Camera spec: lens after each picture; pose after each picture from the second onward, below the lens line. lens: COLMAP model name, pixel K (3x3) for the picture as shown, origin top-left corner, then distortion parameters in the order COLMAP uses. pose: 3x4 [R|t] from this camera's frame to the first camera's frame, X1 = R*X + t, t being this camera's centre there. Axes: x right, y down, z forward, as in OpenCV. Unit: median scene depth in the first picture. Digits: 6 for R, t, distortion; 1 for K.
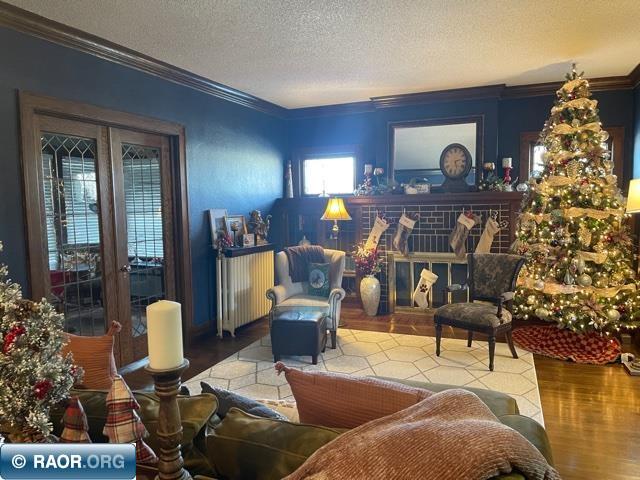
lens RADIAL K [[482.4, 0, 321.9], [0, 482.4, 241.6], [0, 0, 1]] dist [0.042201, -0.035562]
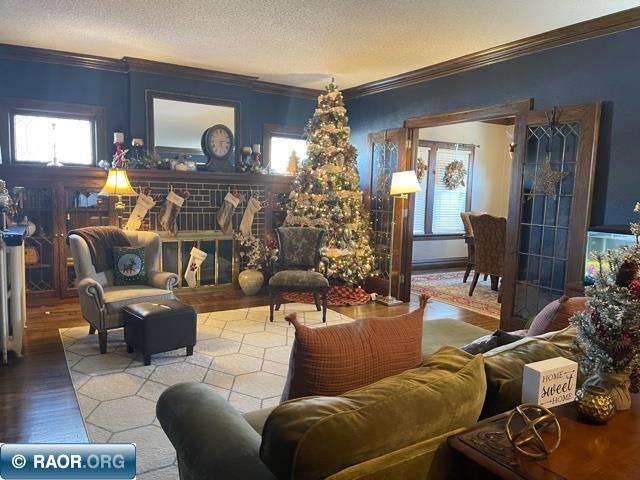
lens RADIAL K [[482.4, 0, 337.0], [0, 482.4, 242.8], [0, 0, 1]] dist [0.042201, -0.035562]
pose [[0.593944, -0.056954, 0.802488, -0.423788], [0.025691, 0.998325, 0.051838, 0.003054], [-0.804096, -0.010173, 0.594412, 0.180095]]
